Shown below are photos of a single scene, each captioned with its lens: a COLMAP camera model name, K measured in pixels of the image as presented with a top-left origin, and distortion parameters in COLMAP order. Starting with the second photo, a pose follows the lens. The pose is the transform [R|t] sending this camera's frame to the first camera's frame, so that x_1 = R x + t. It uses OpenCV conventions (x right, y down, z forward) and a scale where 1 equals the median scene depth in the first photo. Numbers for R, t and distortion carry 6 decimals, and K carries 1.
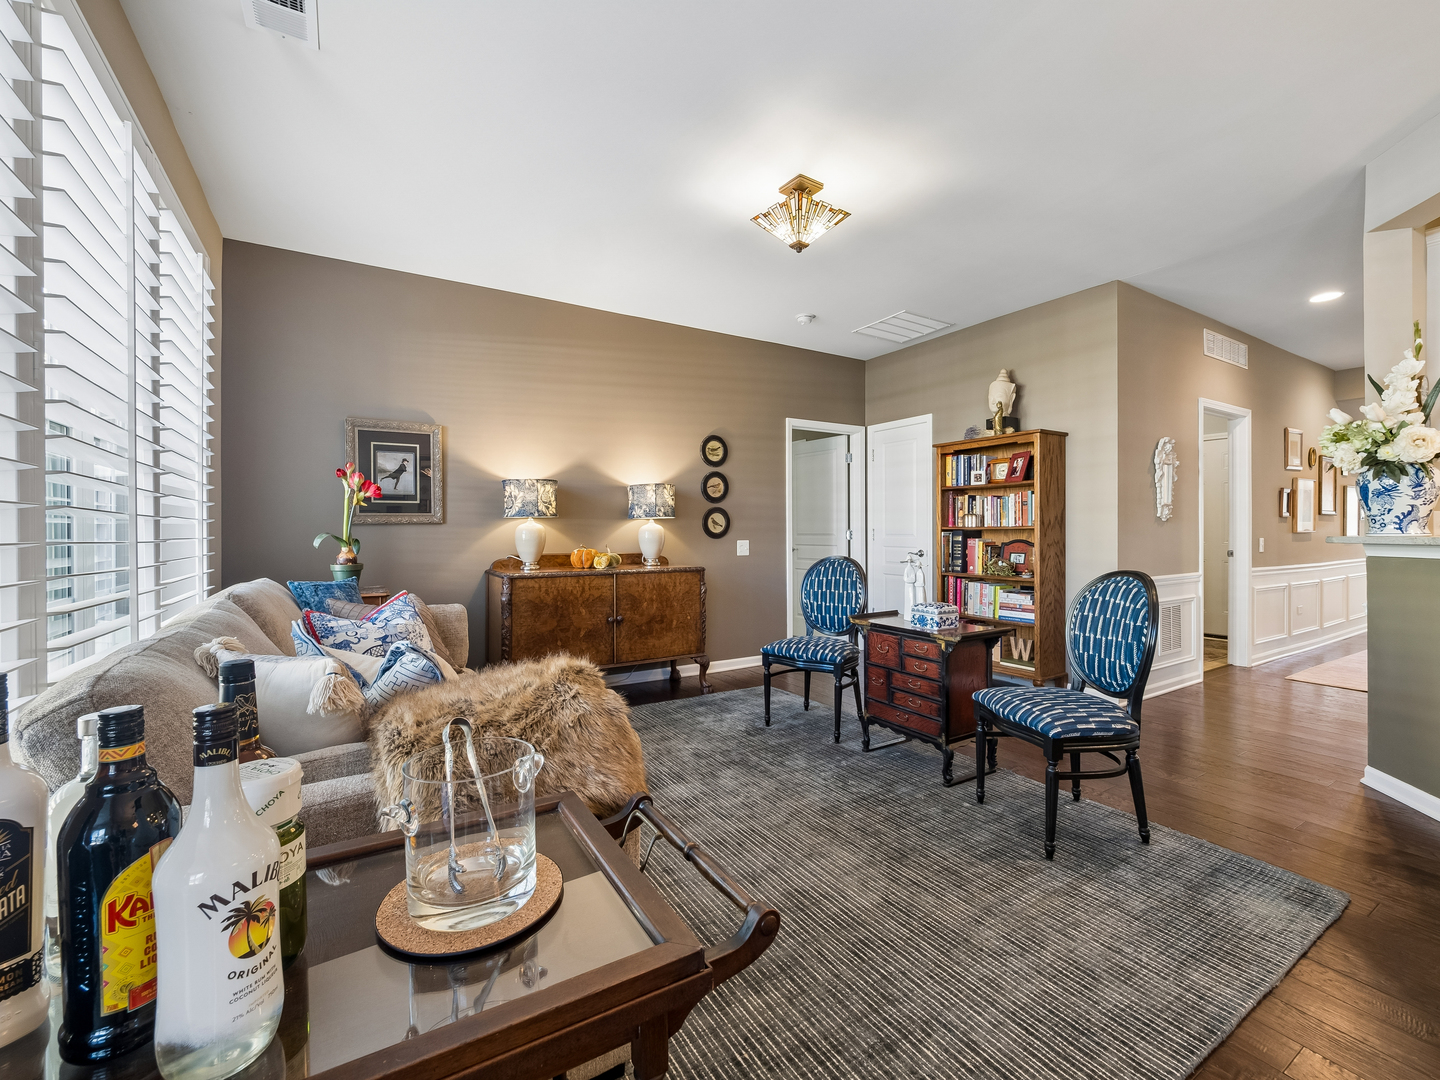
lens RADIAL K [[606.9, 0, 715.3], [0, 606.9, 532.3], [0, 0, 1]] dist [-0.003854, -0.001013]
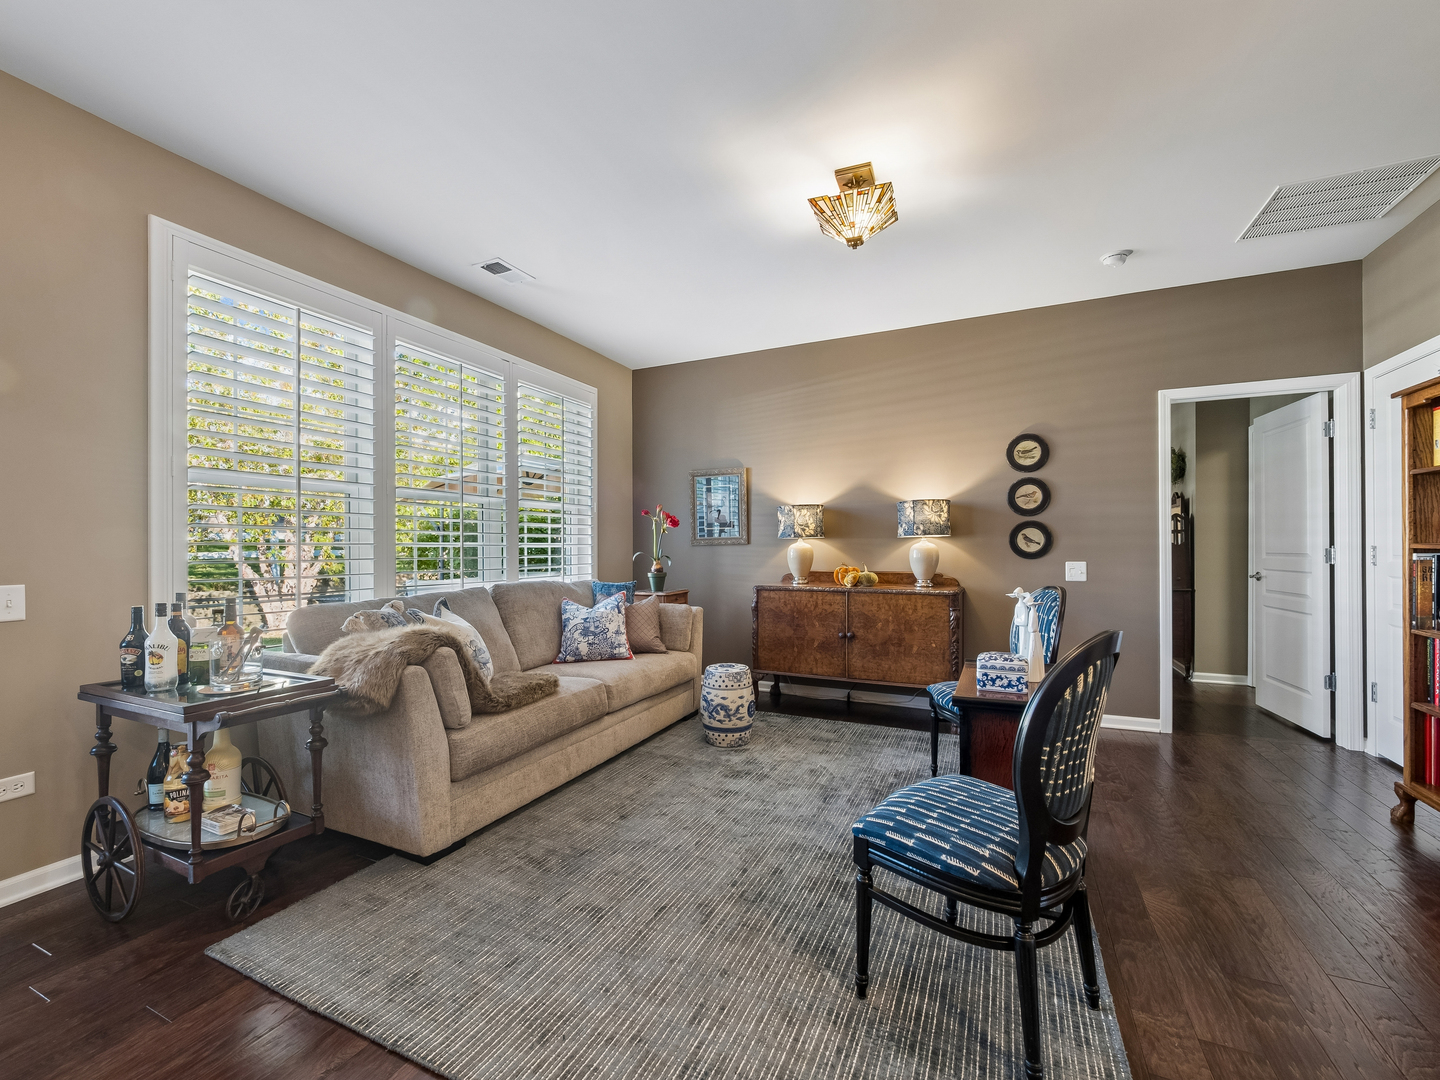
lens RADIAL K [[606.9, 0, 707.8], [0, 606.9, 545.9], [0, 0, 1]] dist [-0.003854, -0.001013]
pose [[0.553290, -0.001858, -0.832986, 0.543896], [0.002366, 0.999997, -0.000659, -0.009469], [0.832985, -0.001606, 0.553293, 0.215545]]
